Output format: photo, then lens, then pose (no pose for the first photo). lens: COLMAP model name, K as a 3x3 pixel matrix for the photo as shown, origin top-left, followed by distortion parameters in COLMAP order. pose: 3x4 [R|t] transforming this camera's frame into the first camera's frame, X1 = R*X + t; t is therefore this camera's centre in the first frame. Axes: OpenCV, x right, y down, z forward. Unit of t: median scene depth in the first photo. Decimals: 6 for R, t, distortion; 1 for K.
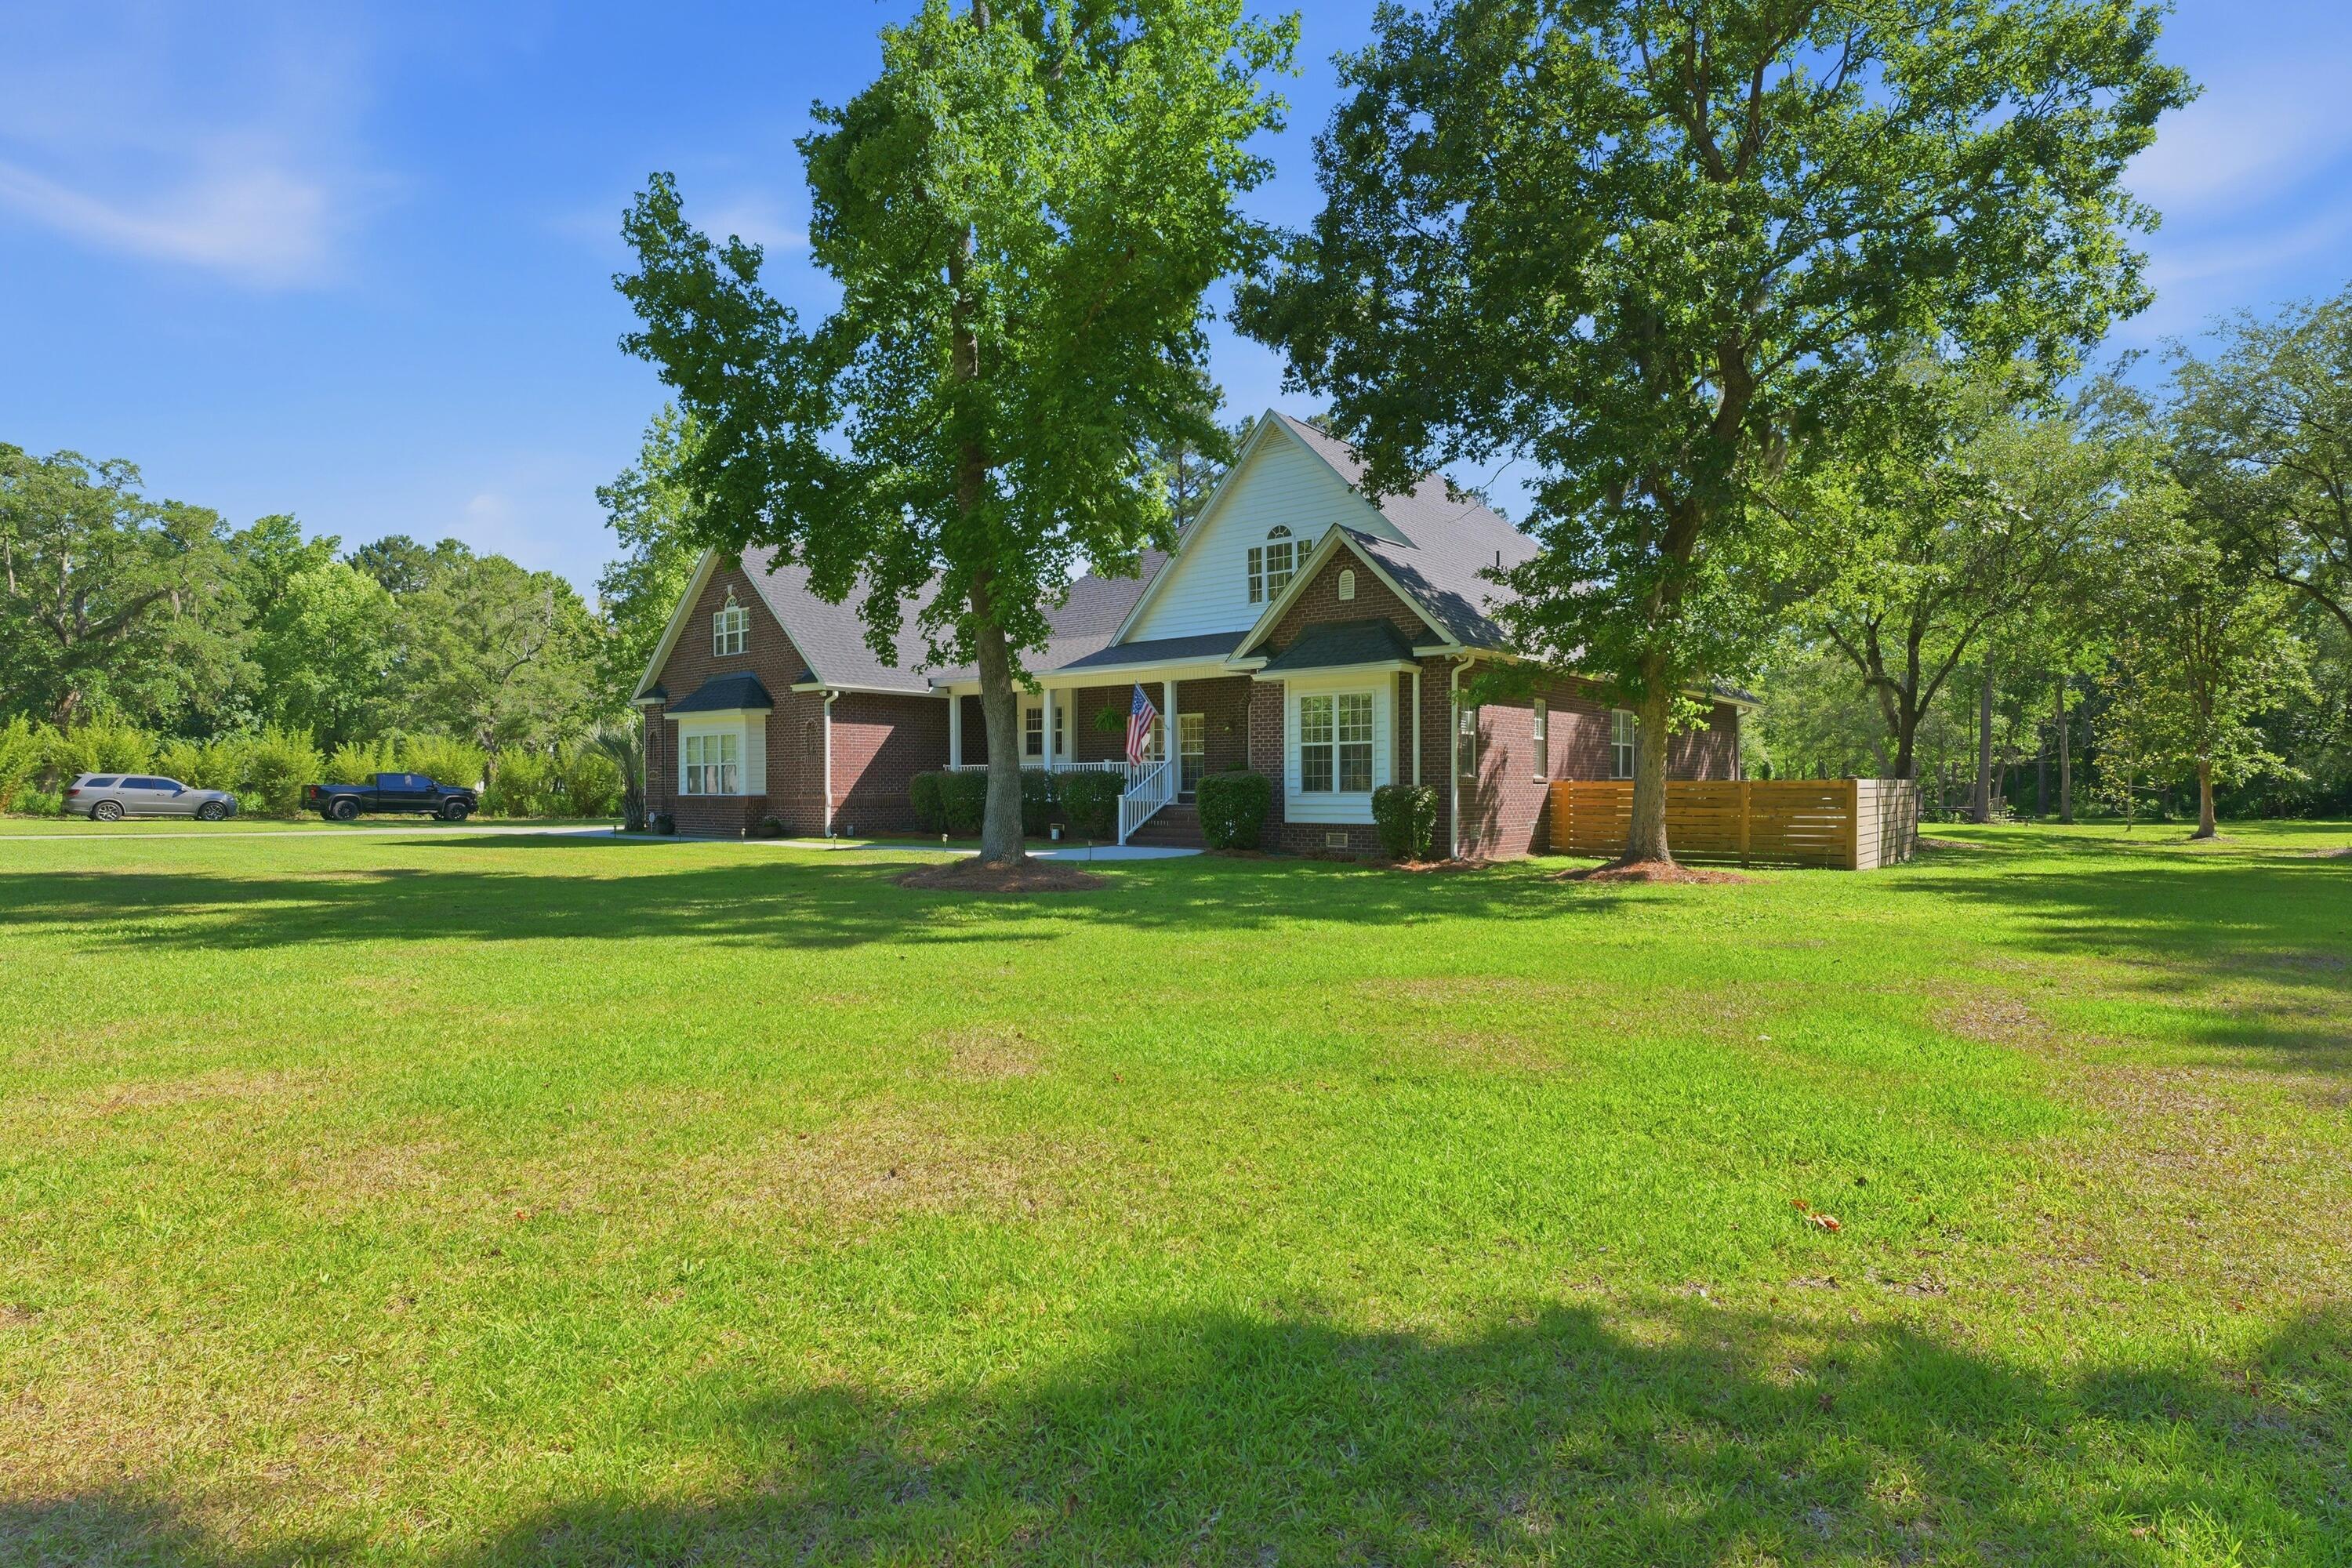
lens RADIAL K [[1183.4, 0, 1176.0], [0, 1183.4, 784.0], [0, 0, 1]] dist [-0.015039, -0.000046]
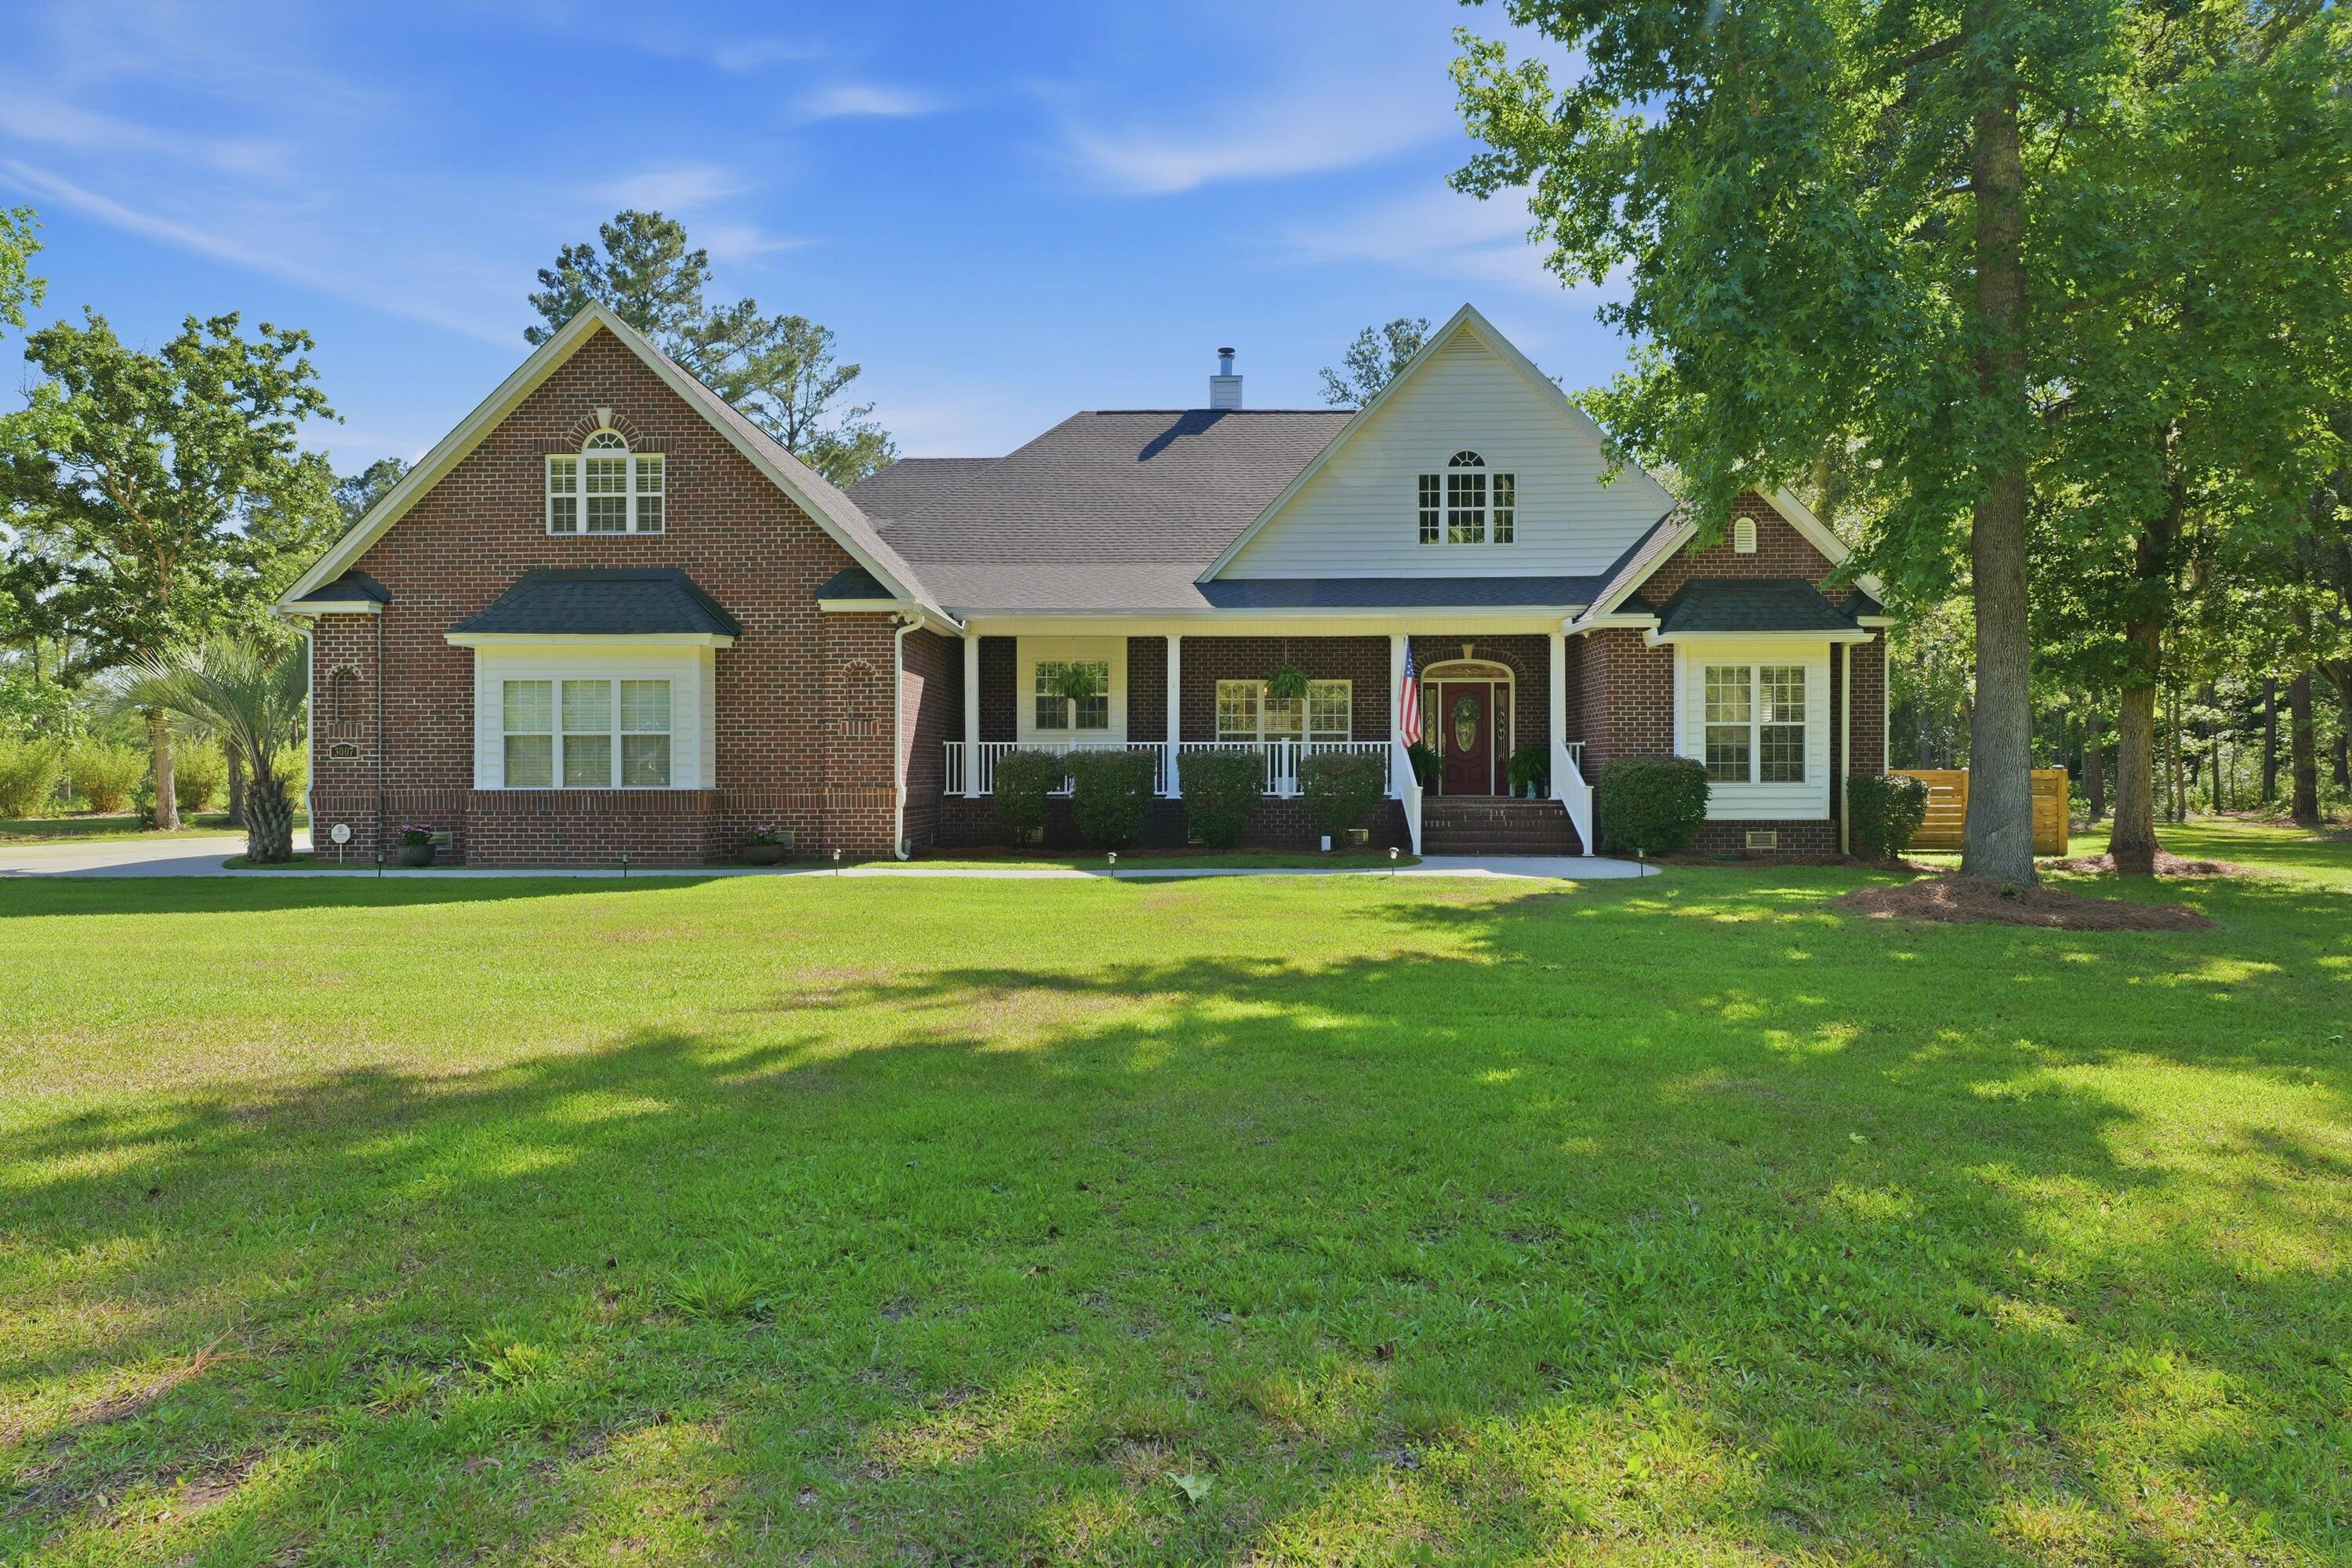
lens RADIAL K [[1295.5, 0, 1176.0], [0, 1295.5, 784.0], [0, 0, 1]] dist [0.004584, 0.000791]
pose [[0.809850, -0.001397, 0.586636, -0.622437], [-0.001953, 0.999985, 0.005078, 0.003612], [-0.586634, -0.005258, 0.809835, 0.425770]]
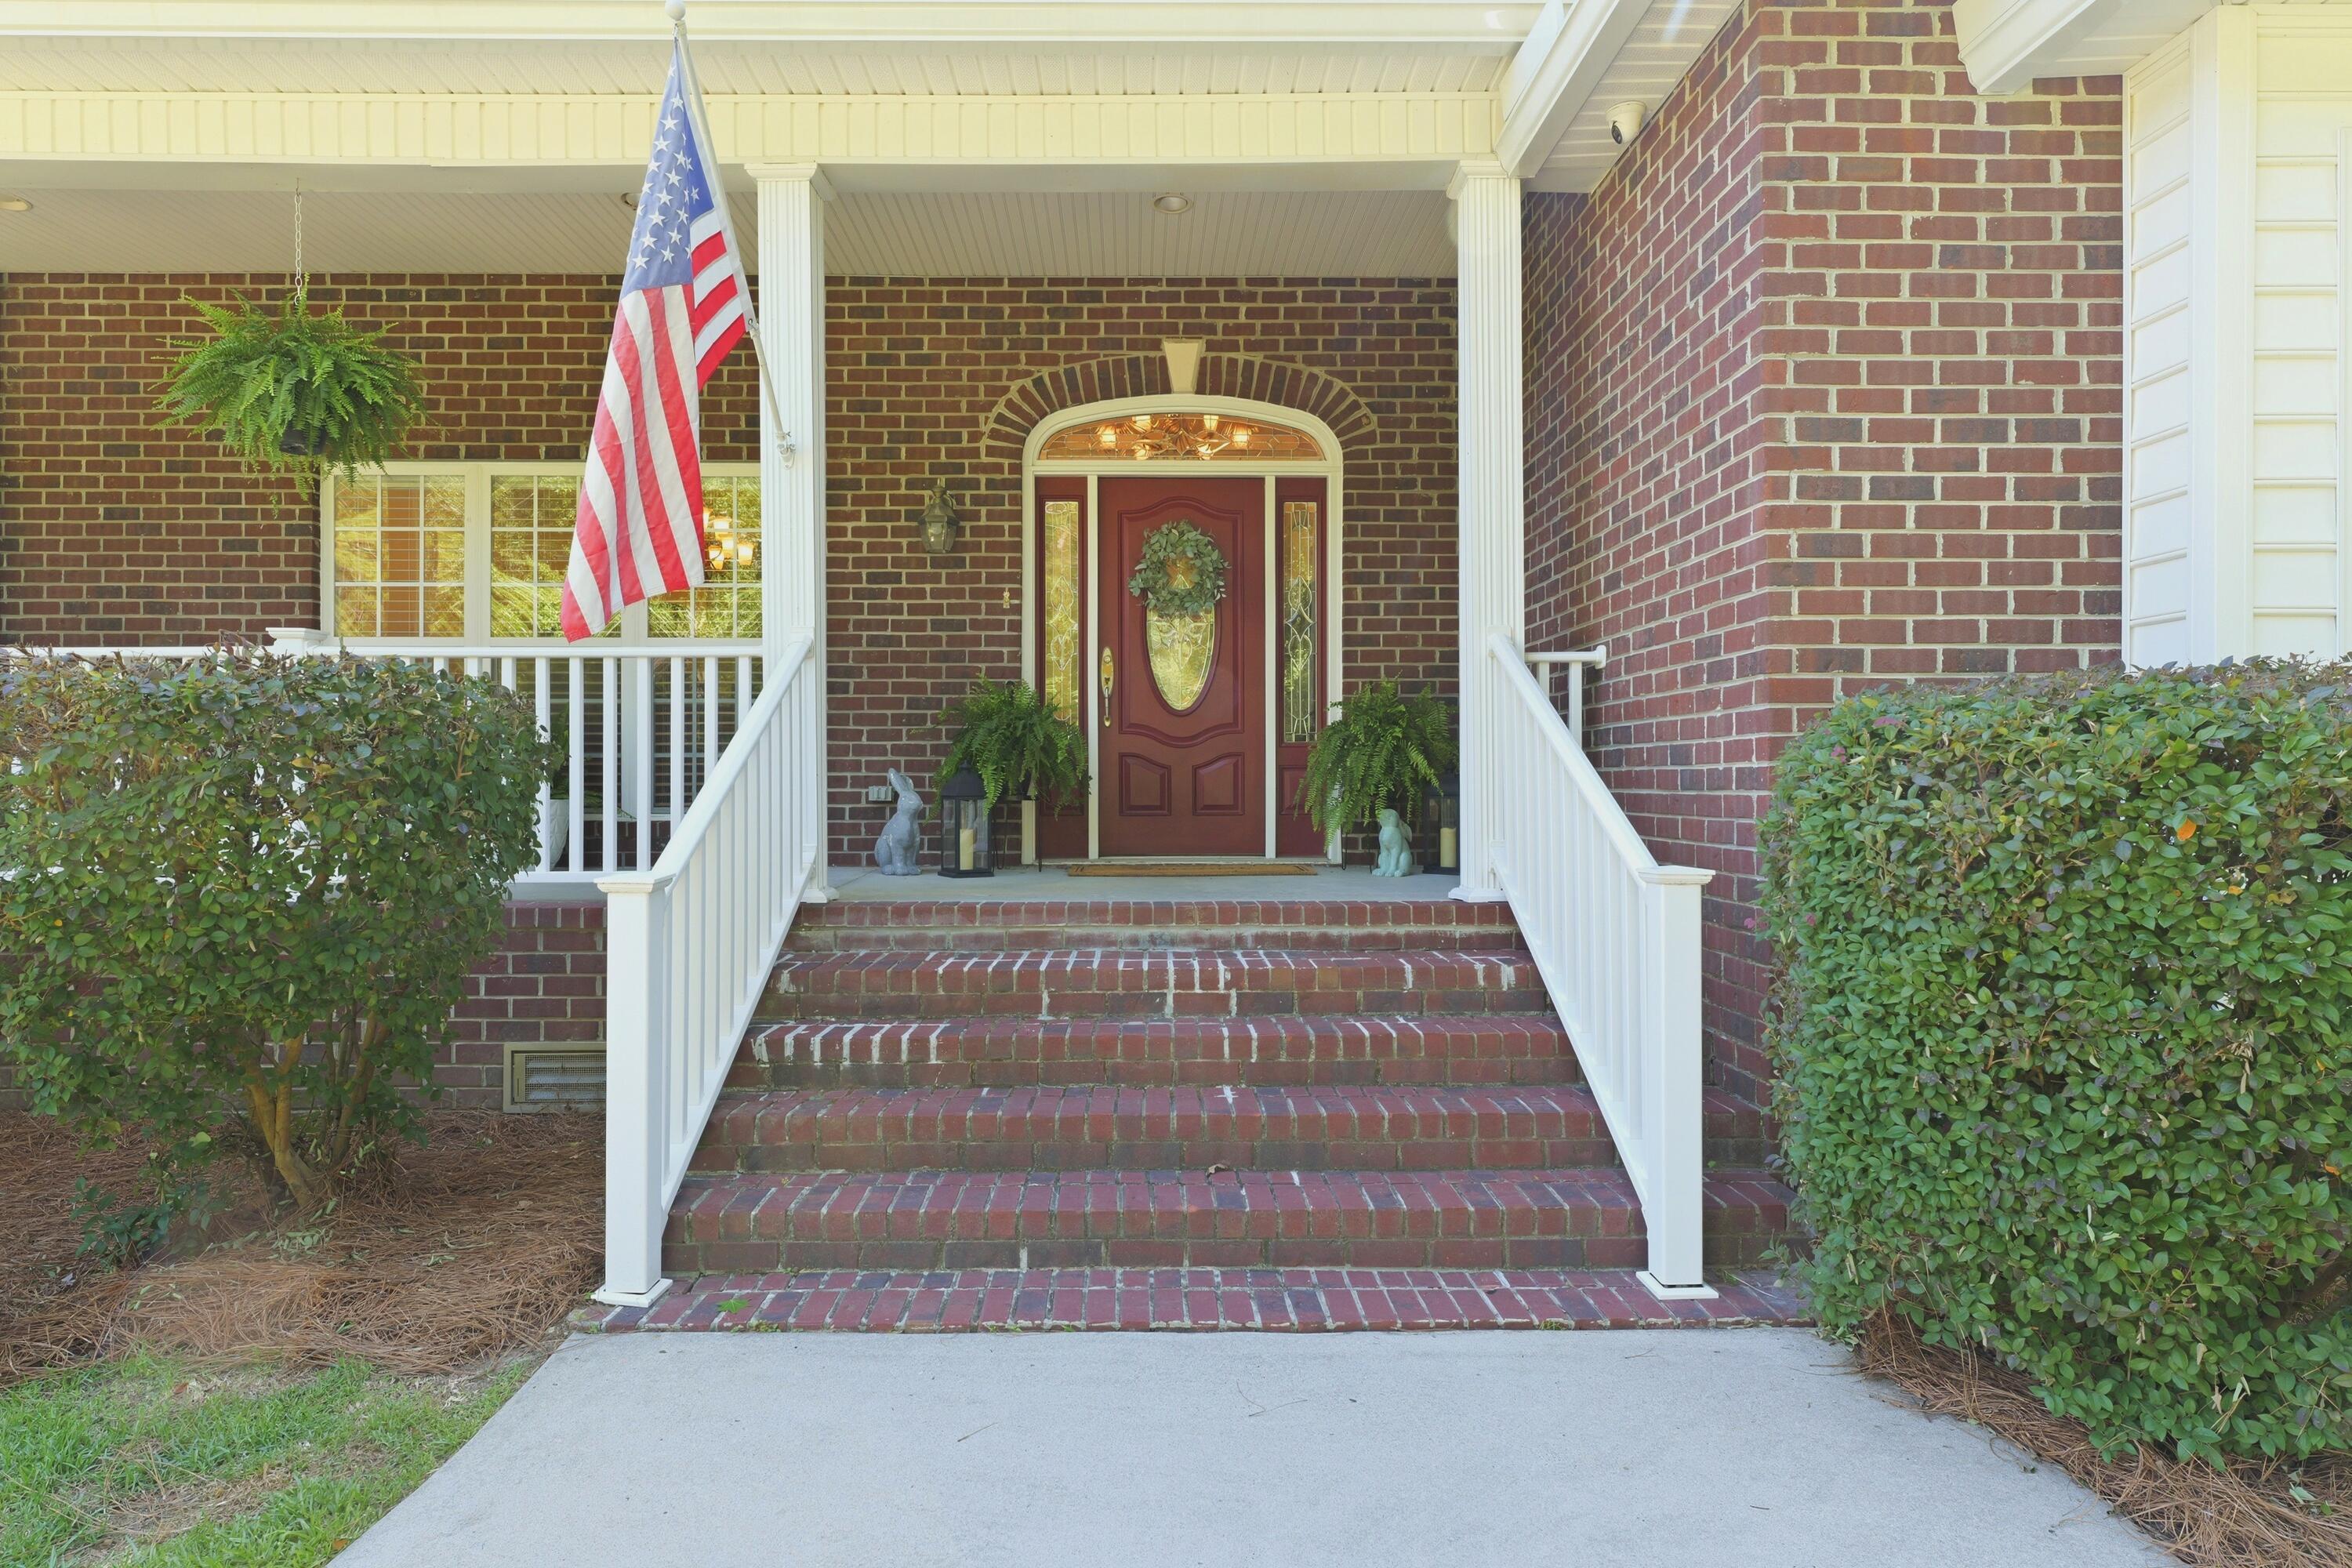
lens RADIAL K [[1183.4, 0, 1176.0], [0, 1183.4, 784.0], [0, 0, 1]] dist [-0.015039, -0.000046]
pose [[0.791908, -0.000103, 0.610640, -0.087578], [-0.001013, 0.999998, 0.001482, 0.000167], [-0.610639, -0.001792, 0.791907, 0.839504]]
